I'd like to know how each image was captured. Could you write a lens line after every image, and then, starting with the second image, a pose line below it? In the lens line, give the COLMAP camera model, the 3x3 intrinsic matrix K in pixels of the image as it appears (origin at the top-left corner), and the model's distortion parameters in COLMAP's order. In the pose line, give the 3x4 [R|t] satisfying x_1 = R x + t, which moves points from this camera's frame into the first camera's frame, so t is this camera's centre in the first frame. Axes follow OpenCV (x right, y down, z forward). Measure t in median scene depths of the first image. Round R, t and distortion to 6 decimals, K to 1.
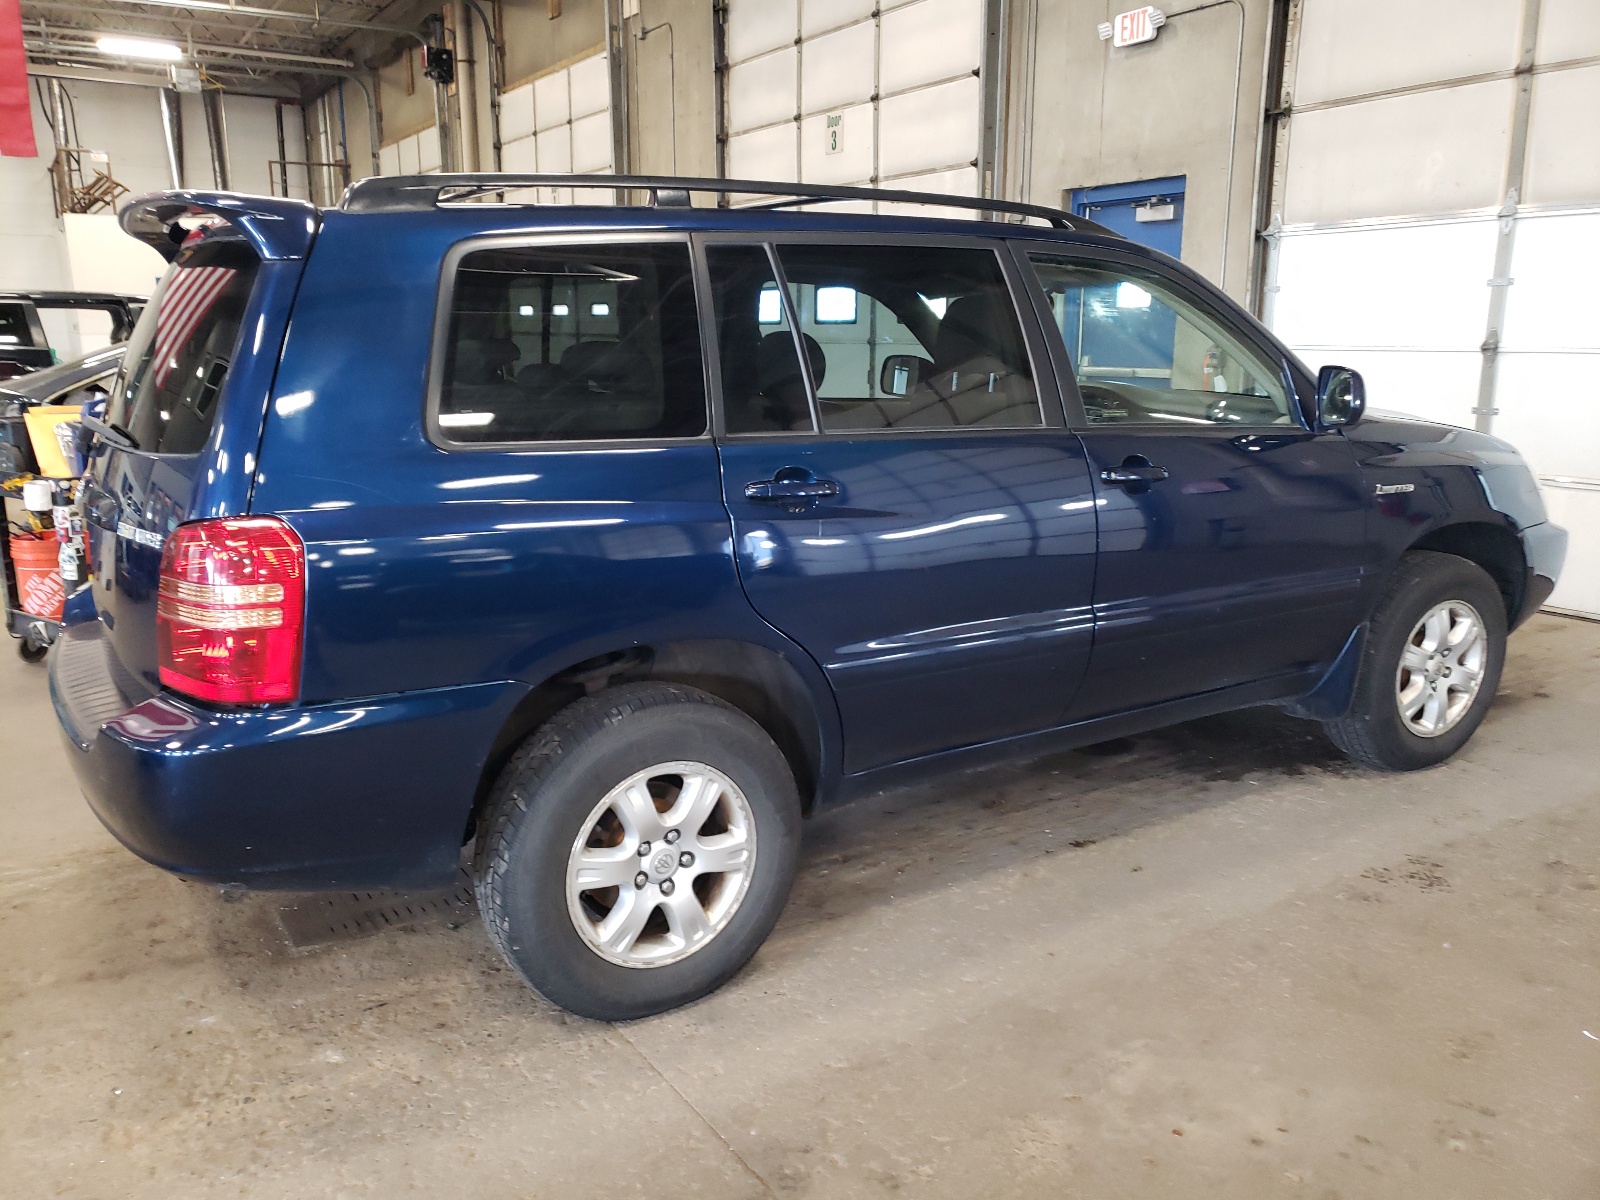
lens RADIAL K [[1227.9, 0, 764.1], [0, 1227.9, 603.7], [0, 0, 1]] dist [-0.000530, -0.001065]
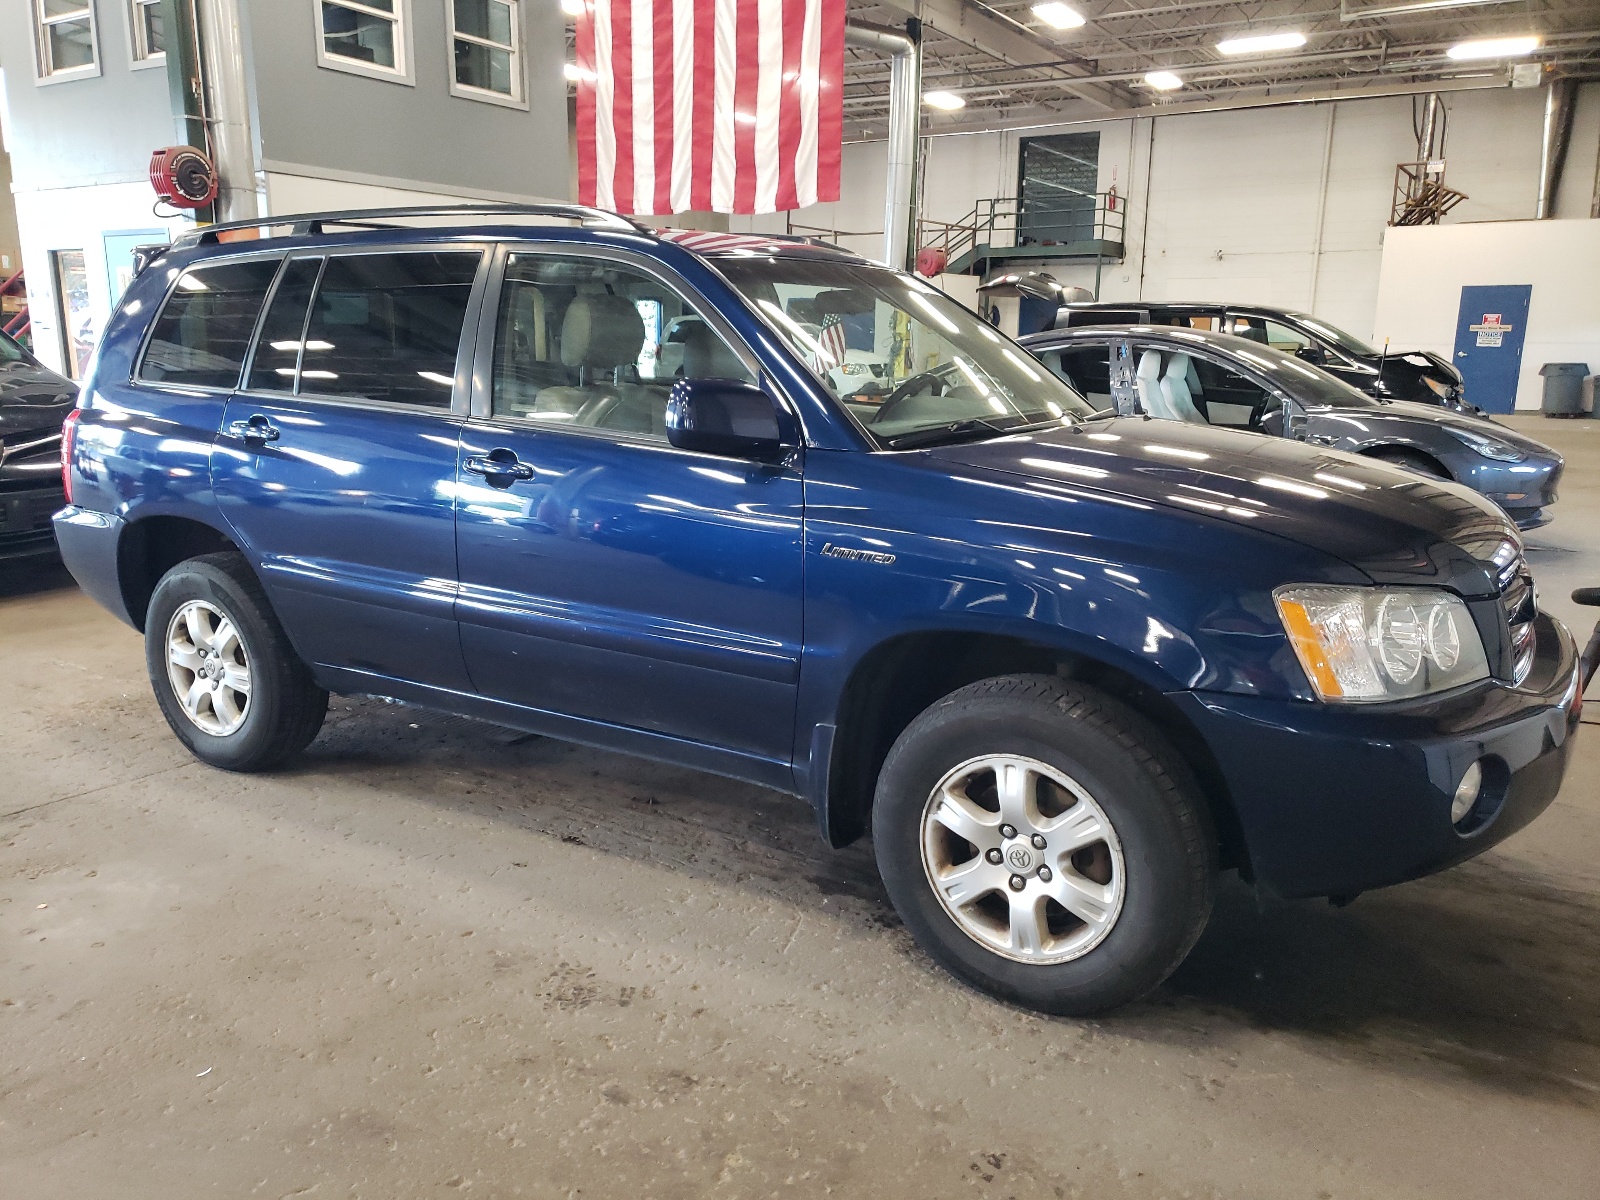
lens RADIAL K [[1227.9, 0, 764.1], [0, 1227.9, 603.7], [0, 0, 1]] dist [-0.000530, -0.001065]
pose [[0.460143, 0.198558, -0.865357, 1.164289], [-0.205615, 0.972006, 0.113696, -0.138692], [0.863708, 0.125614, 0.488088, 0.626686]]
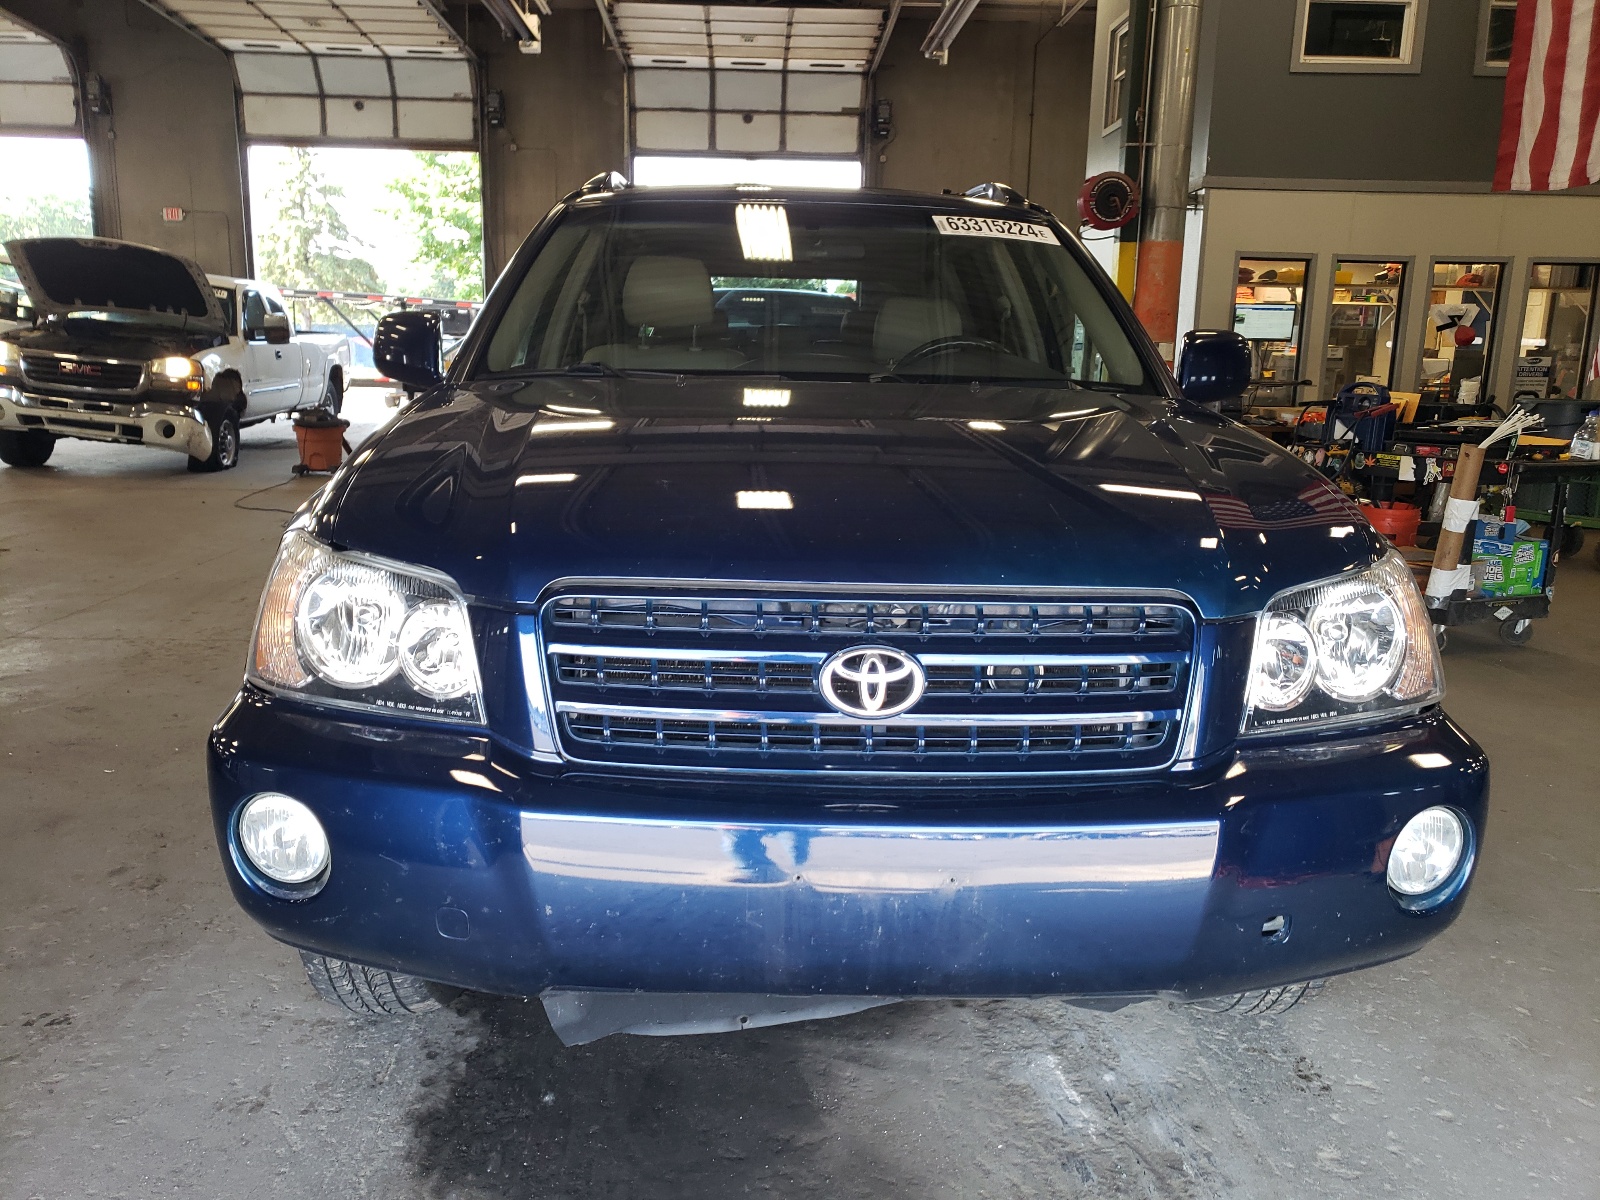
lens RADIAL K [[1227.9, 0, 764.1], [0, 1227.9, 603.7], [0, 0, 1]] dist [-0.000530, -0.001065]
pose [[-0.498561, 0.165587, -0.850892, 1.074719], [-0.209347, 0.929532, 0.303552, -0.309190], [0.841196, 0.329471, -0.428764, 1.589865]]
